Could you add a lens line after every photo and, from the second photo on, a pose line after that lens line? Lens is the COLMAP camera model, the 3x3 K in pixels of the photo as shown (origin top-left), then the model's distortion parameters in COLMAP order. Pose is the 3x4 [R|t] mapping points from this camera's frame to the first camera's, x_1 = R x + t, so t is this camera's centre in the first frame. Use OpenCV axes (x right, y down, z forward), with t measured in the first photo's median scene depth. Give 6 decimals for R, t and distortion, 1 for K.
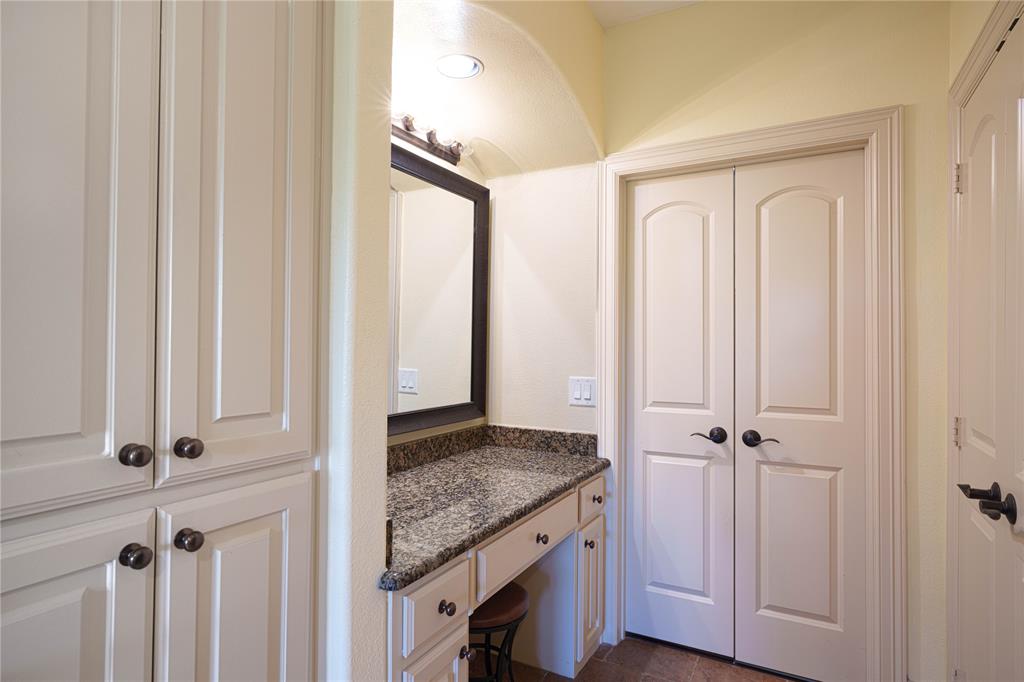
lens RADIAL K [[556.0, 0, 508.5], [0, 556.0, 339.5], [0, 0, 1]] dist [-0.005531, 0.003818]
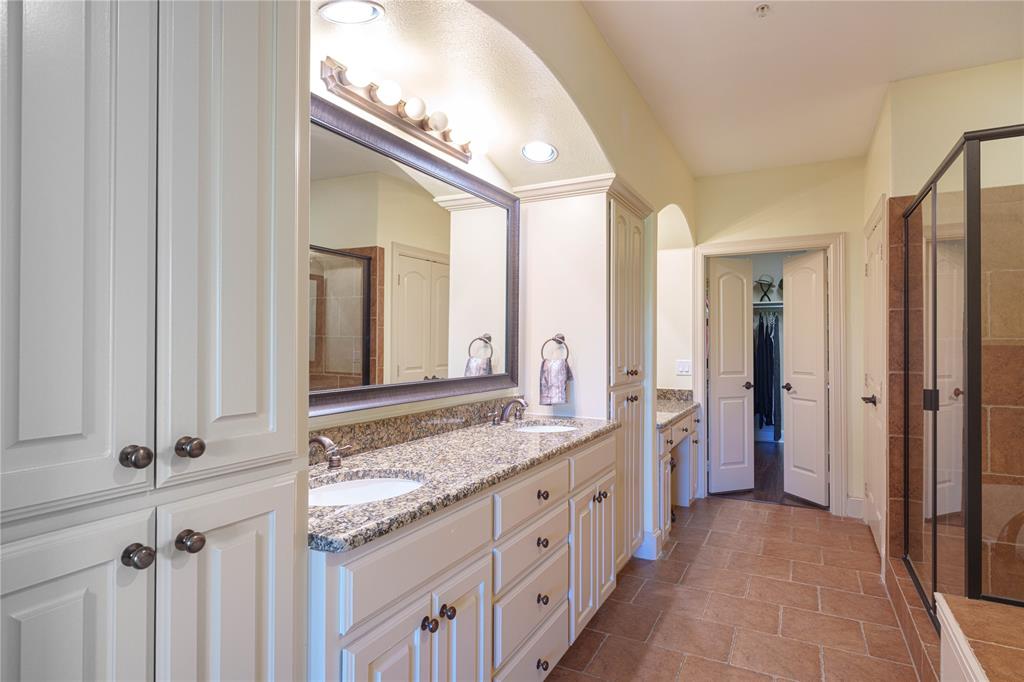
lens RADIAL K [[556.0, 0, 511.0], [0, 556.0, 343.8], [0, 0, 1]] dist [-0.005531, 0.003818]
pose [[0.999765, -0.010730, 0.018841, -0.056617], [0.010497, 0.999867, 0.012457, -0.002119], [-0.018972, -0.012256, 0.999745, -0.101848]]
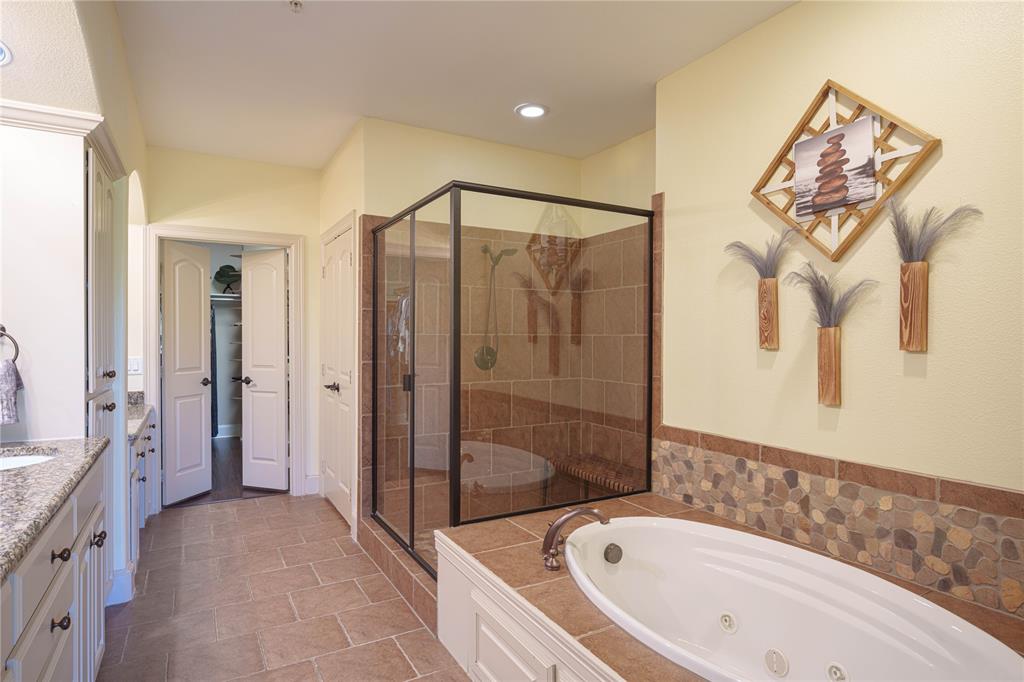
lens RADIAL K [[556.0, 0, 507.9], [0, 556.0, 343.8], [0, 0, 1]] dist [-0.005531, 0.003818]
pose [[0.522427, -0.019528, 0.852460, -0.076317], [-0.006751, 0.999612, 0.027036, -0.002396], [-0.852657, -0.019879, 0.522093, -0.087673]]
